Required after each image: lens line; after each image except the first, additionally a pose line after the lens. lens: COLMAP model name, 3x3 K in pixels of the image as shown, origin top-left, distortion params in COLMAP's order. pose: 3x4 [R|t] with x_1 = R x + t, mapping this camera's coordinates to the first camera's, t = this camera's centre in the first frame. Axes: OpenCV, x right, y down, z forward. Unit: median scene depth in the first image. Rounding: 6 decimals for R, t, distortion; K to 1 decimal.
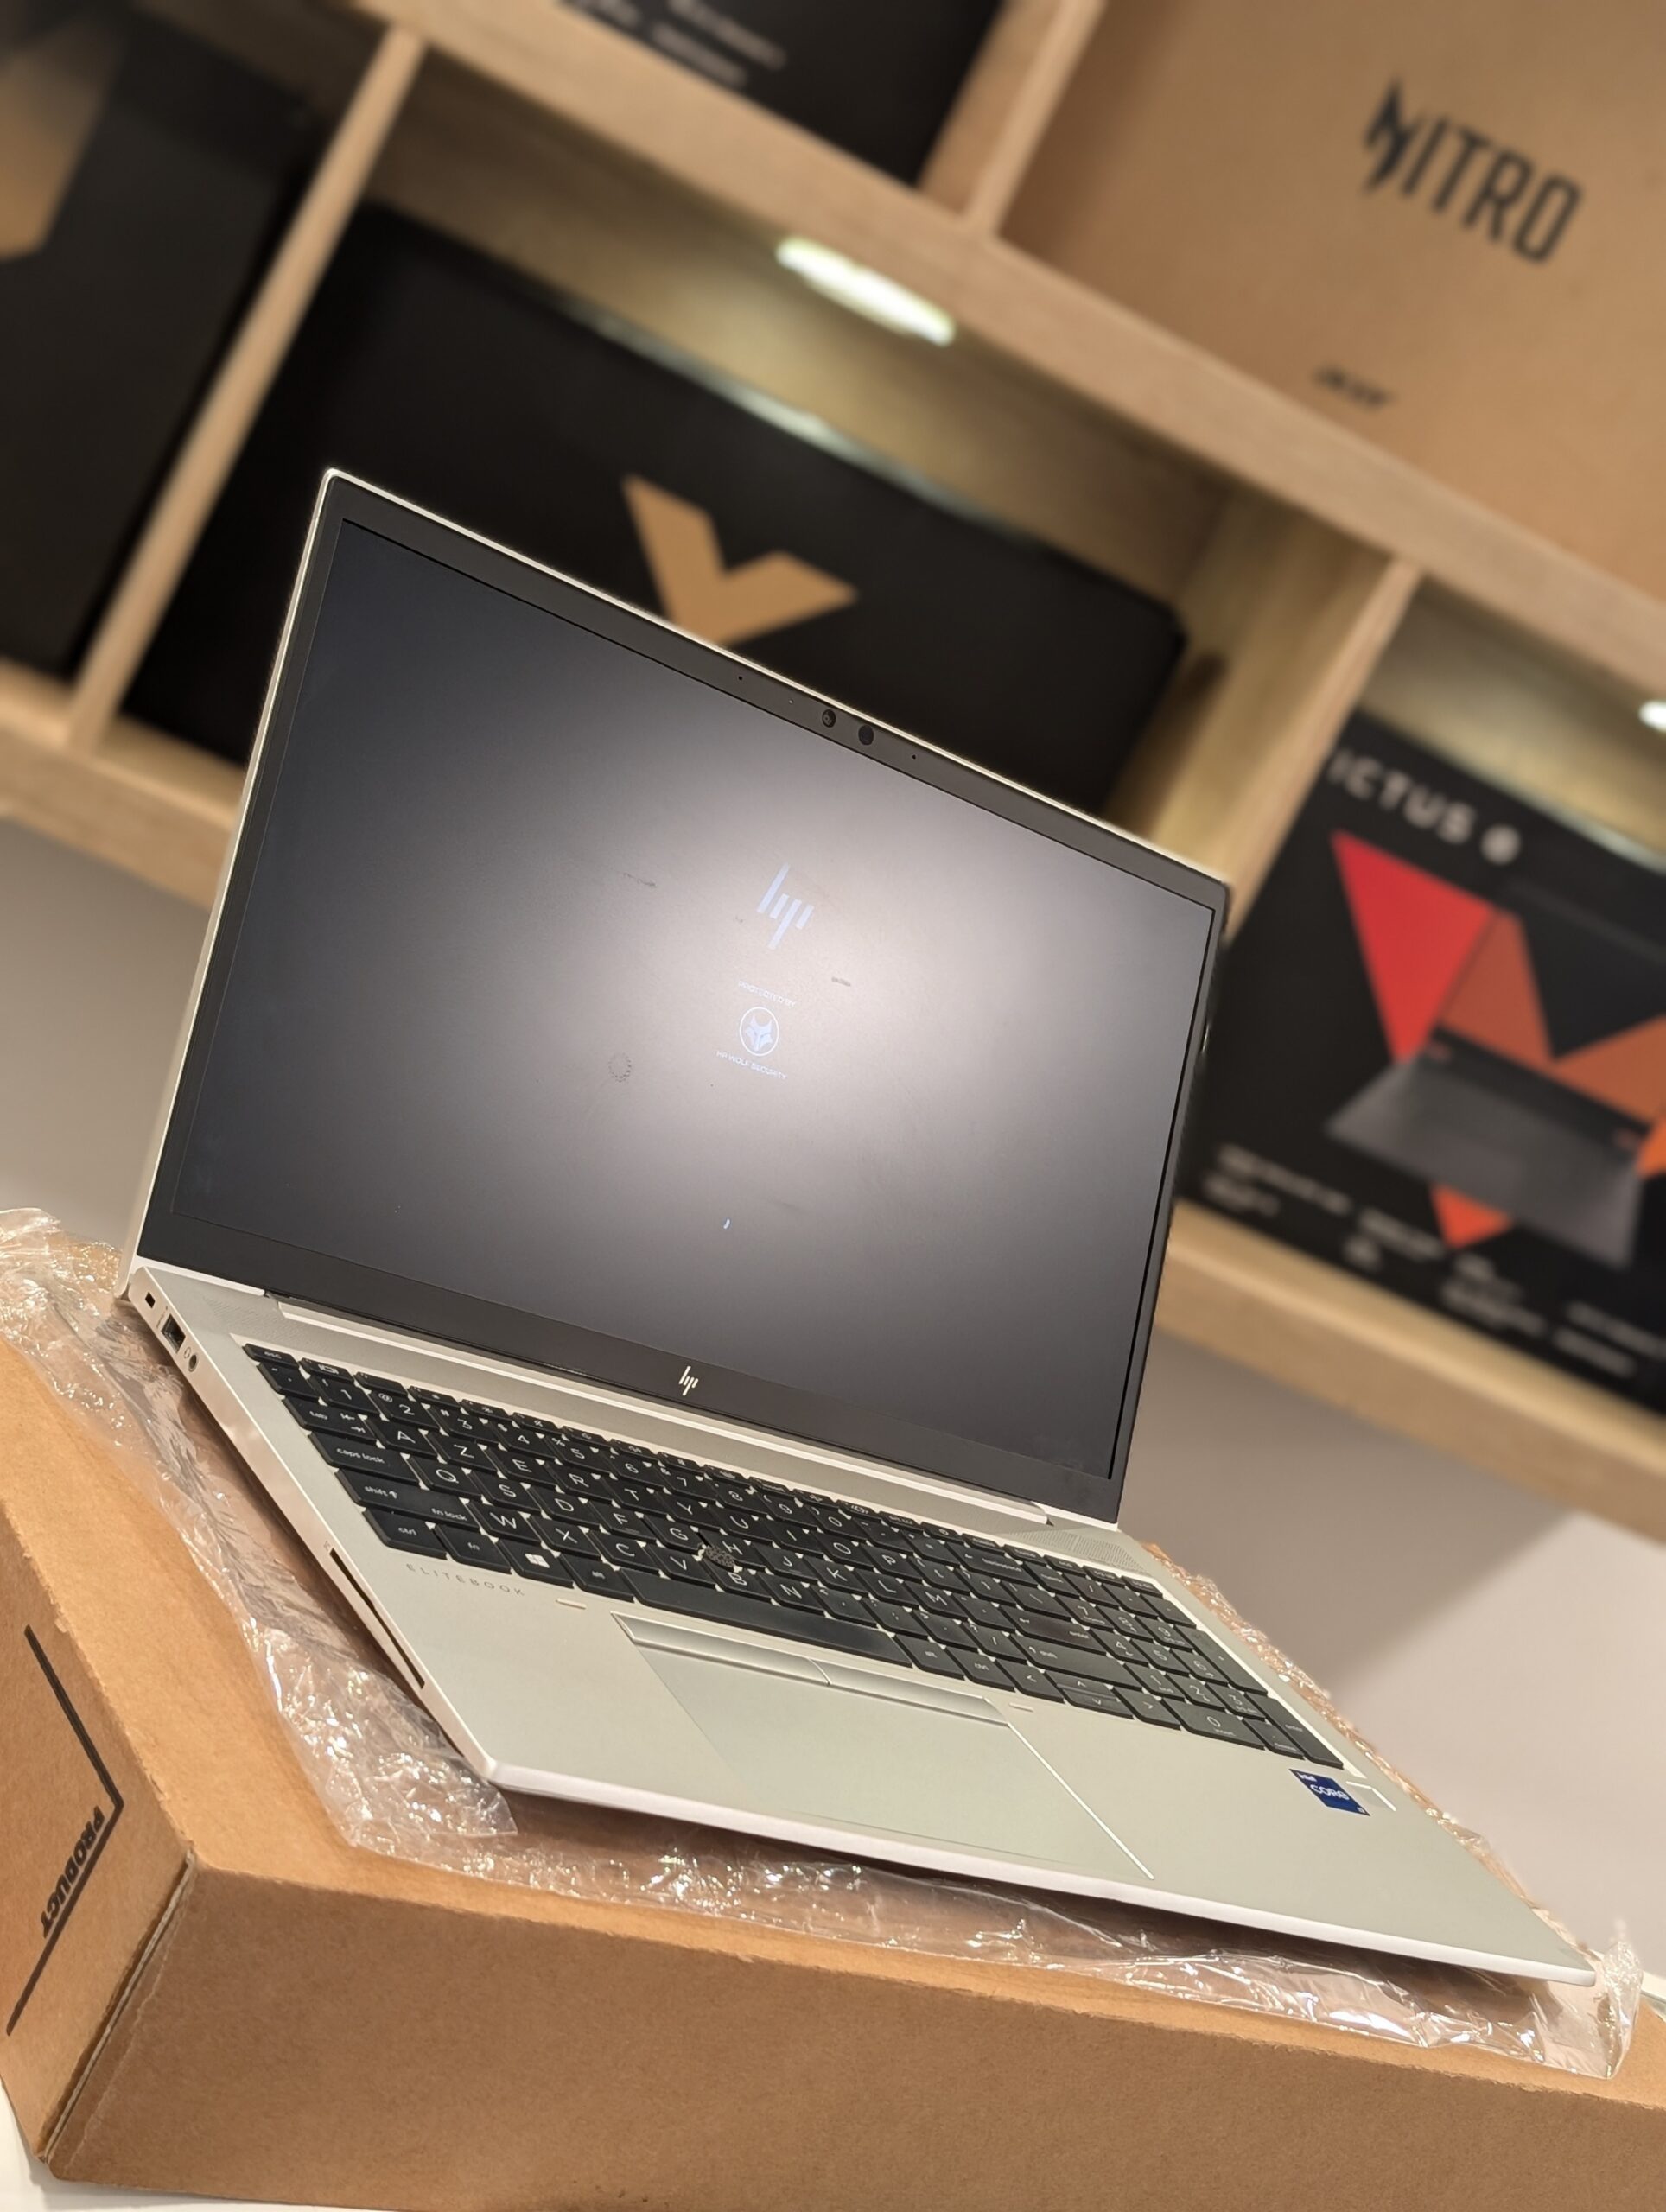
lens RADIAL K [[3178.0, 0, 809.9], [0, 3178.0, 1078.9], [0, 0, 1]] dist [0.015956, 0.000000]
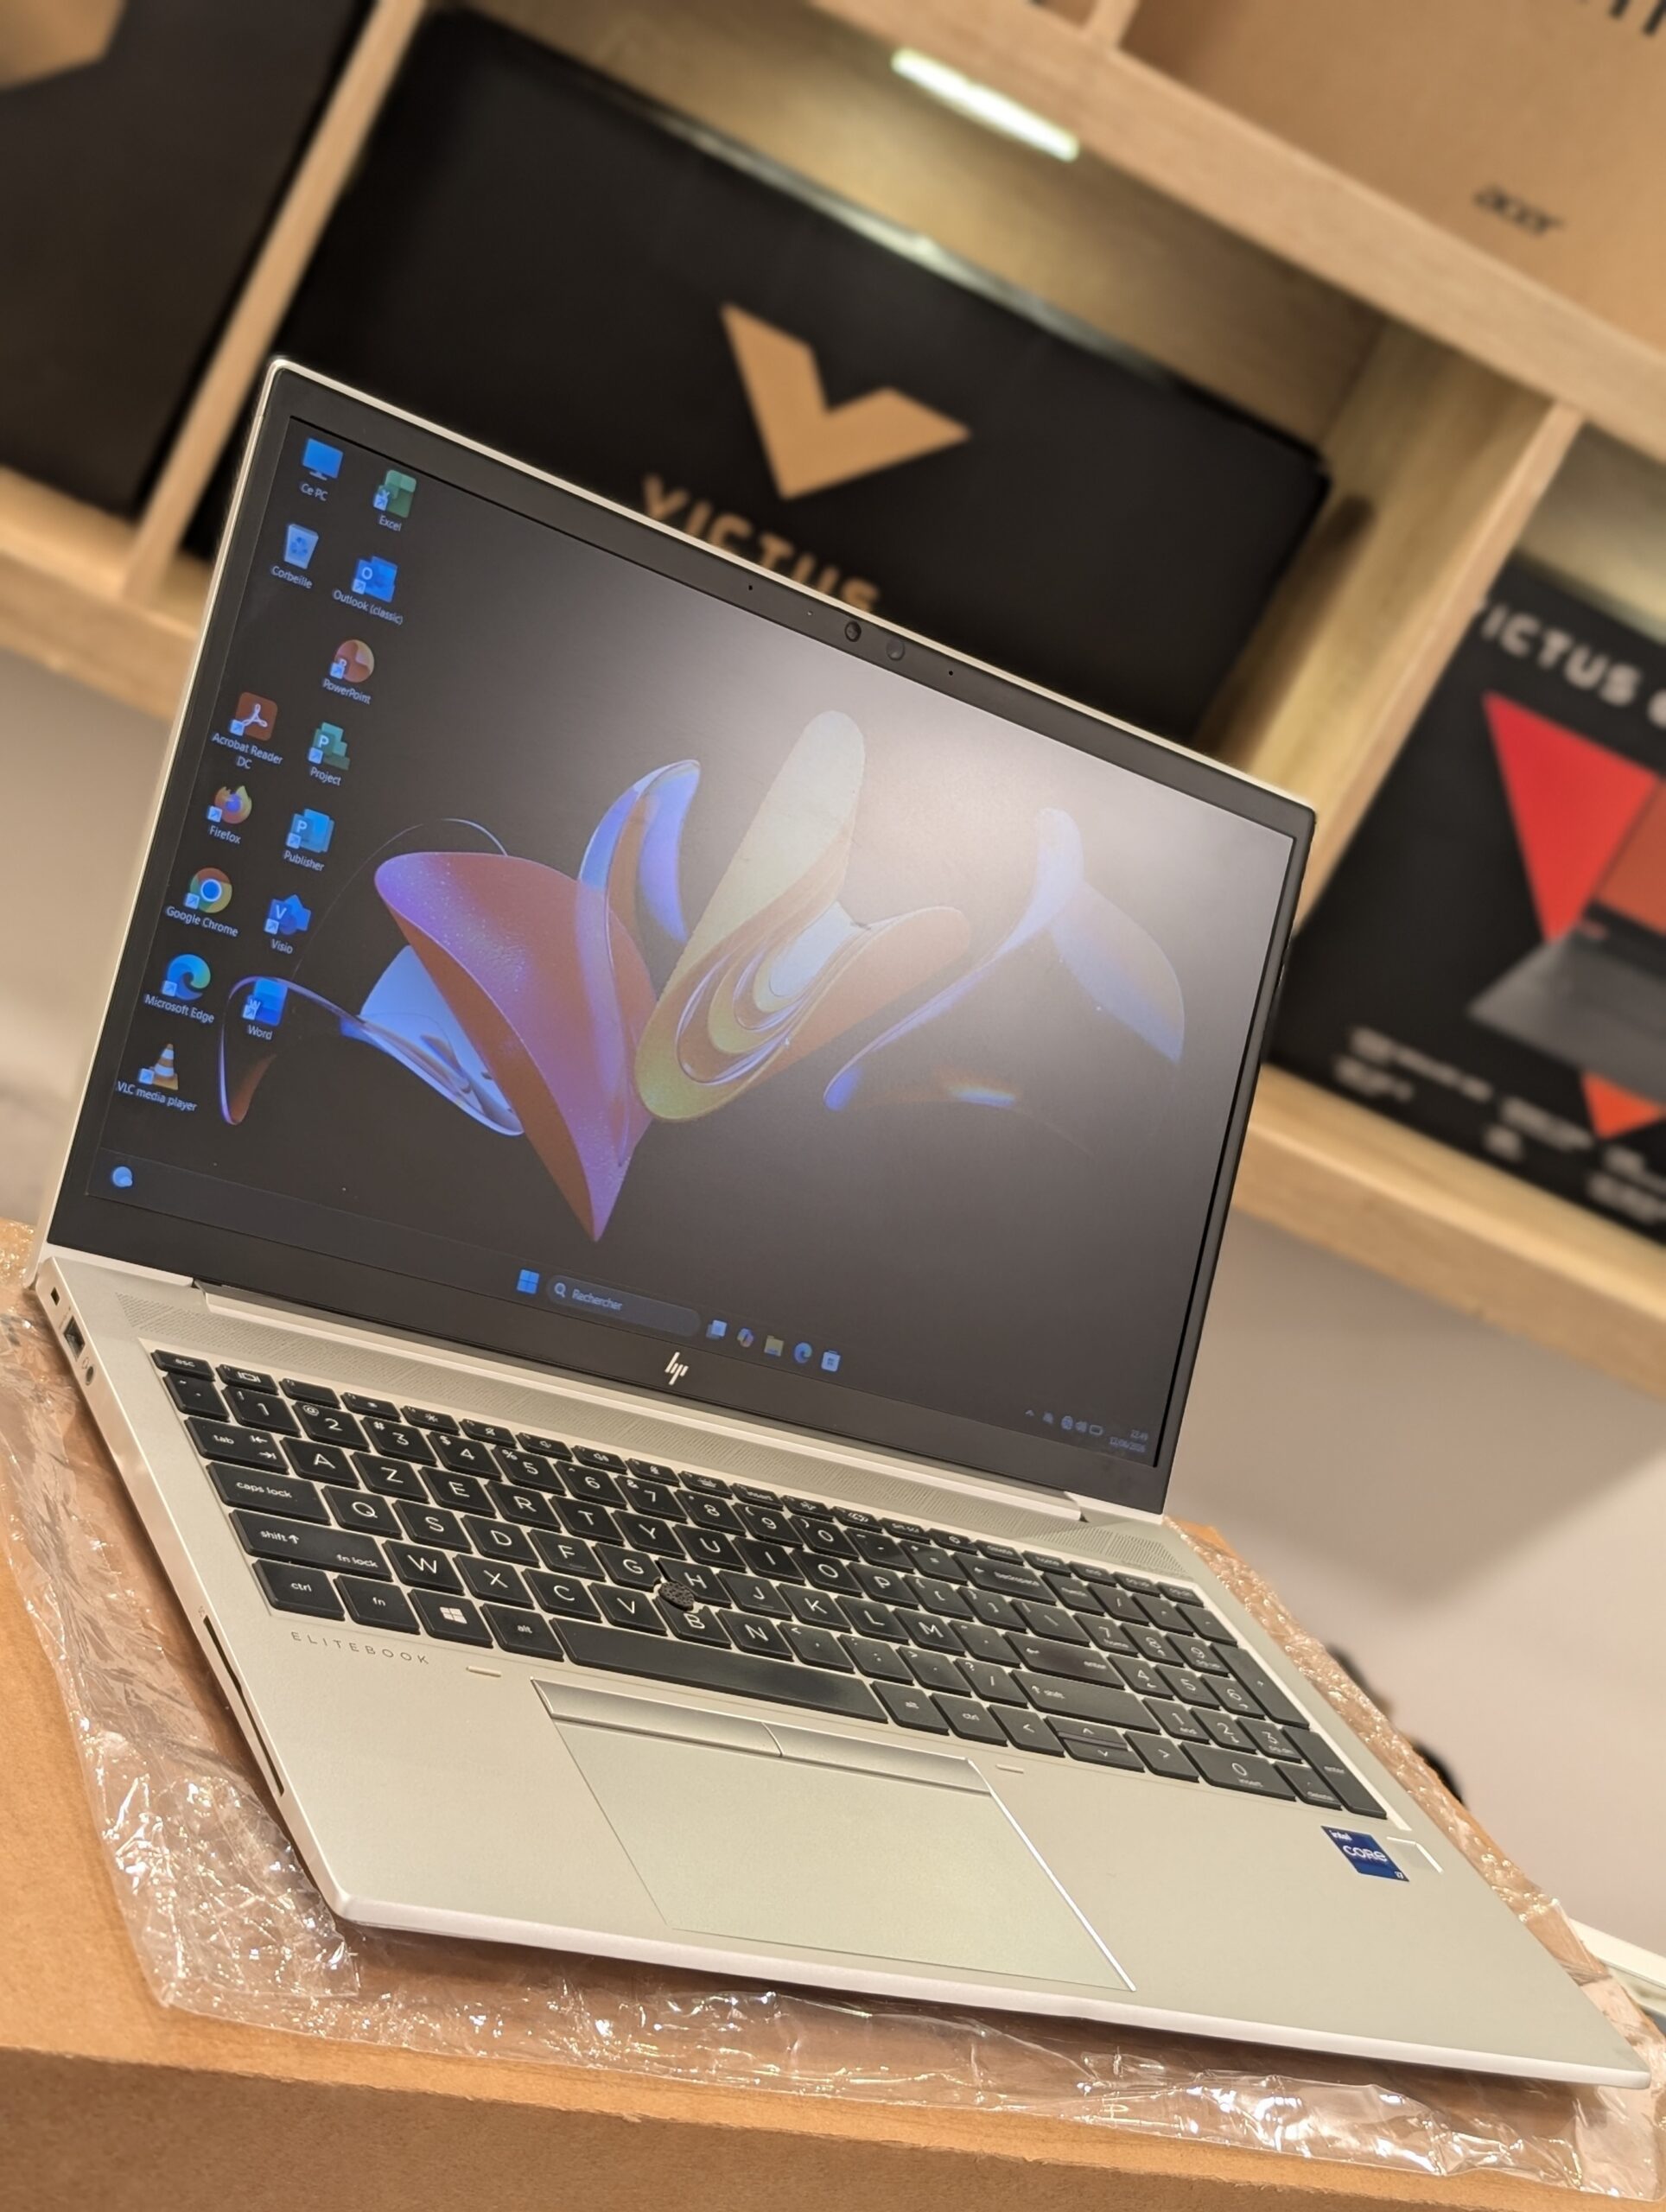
lens RADIAL K [[3178.0, 0, 788.2], [0, 3178.0, 1084.0], [0, 0, 1]] dist [0.015956, 0.000000]
pose [[0.997299, 0.022943, -0.069777, 0.060974], [-0.017833, 0.997173, 0.072991, -0.058768], [0.071254, -0.071549, 0.994889, 0.111948]]
